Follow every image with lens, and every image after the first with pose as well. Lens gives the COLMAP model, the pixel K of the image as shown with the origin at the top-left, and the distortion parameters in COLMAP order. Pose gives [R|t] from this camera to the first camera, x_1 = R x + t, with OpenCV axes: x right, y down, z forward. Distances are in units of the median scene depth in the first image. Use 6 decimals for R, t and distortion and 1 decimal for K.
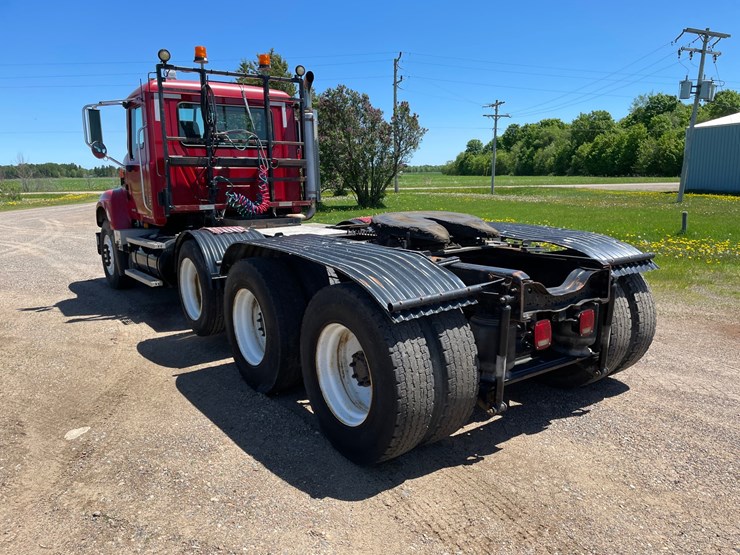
lens RADIAL K [[564.8, 0, 376.3], [0, 564.8, 284.1], [0, 0, 1]] dist [0.074356, -0.101415]
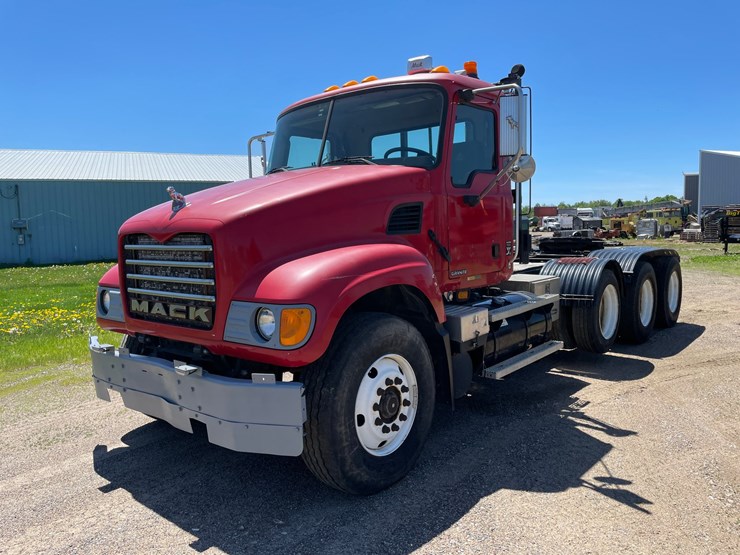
lens RADIAL K [[564.8, 0, 364.7], [0, 564.8, 275.5], [0, 0, 1]] dist [0.074356, -0.101415]
pose [[-0.231442, -0.061476, 0.970904, -0.945021], [0.213943, 0.970353, 0.112440, -0.209645], [-0.949033, 0.233742, -0.211428, 1.206454]]
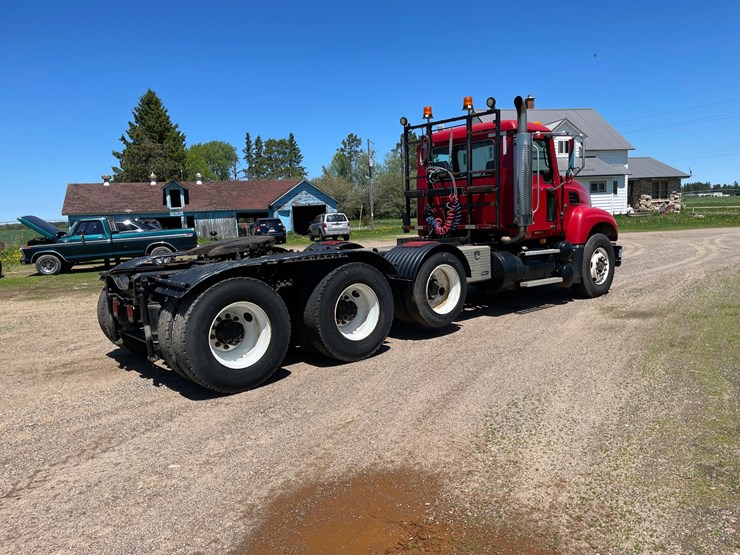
lens RADIAL K [[564.8, 0, 380.7], [0, 564.8, 282.1], [0, 0, 1]] dist [0.074356, -0.101415]
pose [[0.095878, 0.137397, -0.985865, 0.899862], [-0.149983, 0.981114, 0.122148, -0.140012], [0.984029, 0.136152, 0.114675, 0.690635]]
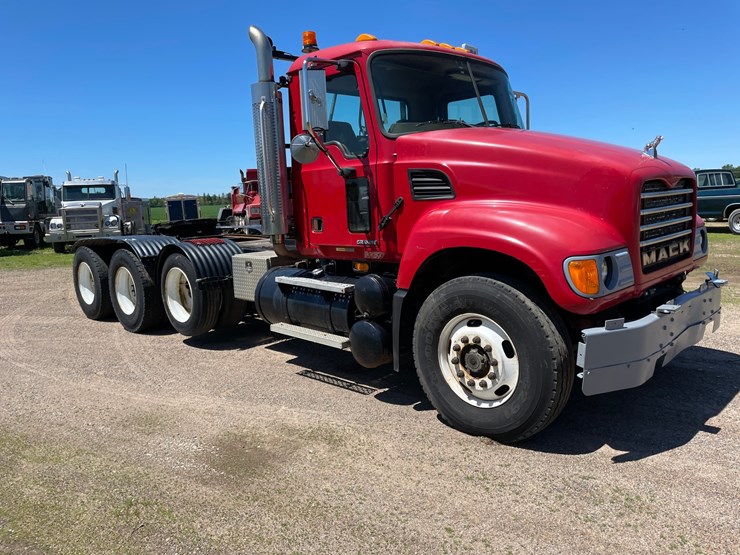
lens RADIAL K [[564.8, 0, 373.9], [0, 564.8, 271.1], [0, 0, 1]] dist [0.074356, -0.101415]
pose [[-0.982745, 0.092279, -0.160300, -0.120459], [0.035881, 0.945306, 0.324207, -0.320319], [0.181450, 0.312861, -0.932306, 1.693865]]
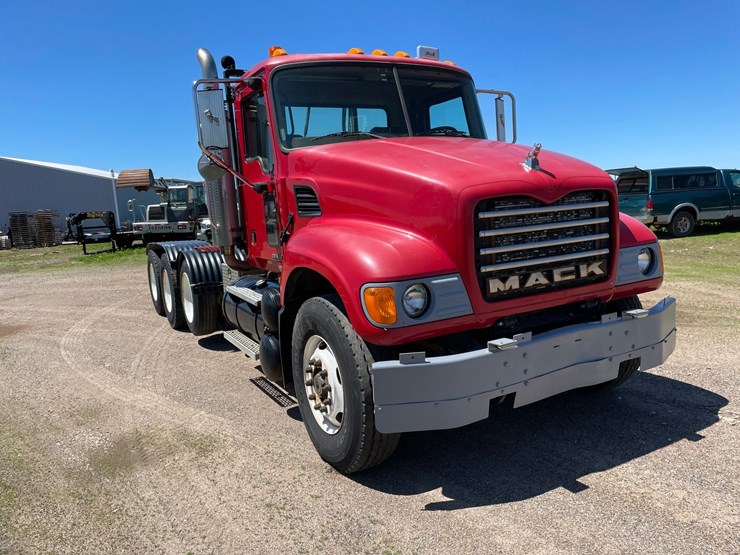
lens RADIAL K [[564.8, 0, 376.3], [0, 564.8, 272.3], [0, 0, 1]] dist [0.074356, -0.101415]
pose [[-0.990005, 0.067570, 0.123791, -0.377973], [0.103333, 0.944898, 0.310630, -0.316373], [-0.095980, 0.320317, -0.942436, 1.689781]]
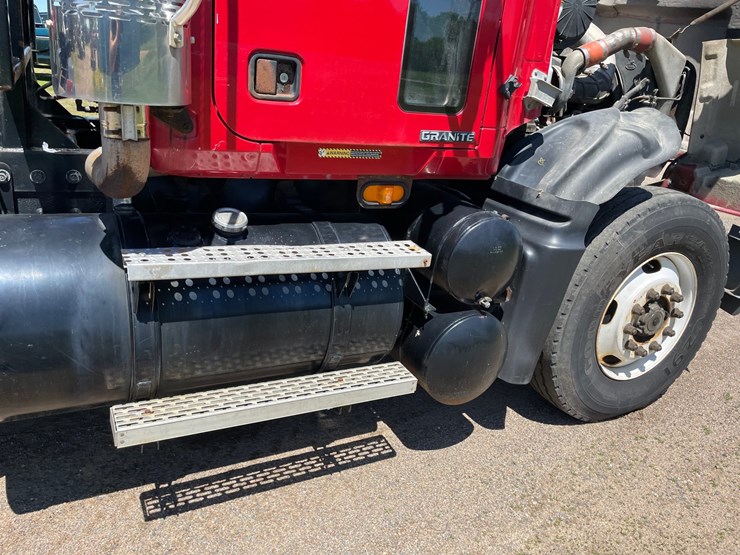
lens RADIAL K [[564.8, 0, 365.7], [0, 564.8, 276.3], [0, 0, 1]] dist [0.074356, -0.101415]
pose [[-0.148535, 0.359391, -0.921290, 0.042007], [-0.293245, 0.873715, 0.388110, -0.193892], [0.944428, 0.327812, -0.024387, 1.141075]]
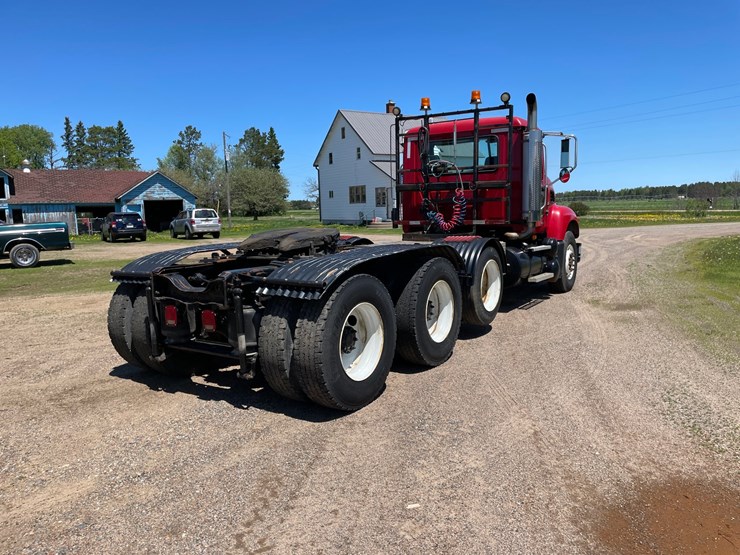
lens RADIAL K [[564.8, 0, 379.8], [0, 564.8, 273.6], [0, 0, 1]] dist [0.074356, -0.101415]
pose [[0.371845, 0.120781, -0.920404, 0.759026], [-0.163276, 0.984552, 0.063235, -0.079372], [0.913823, 0.126766, 0.385821, 0.401370]]
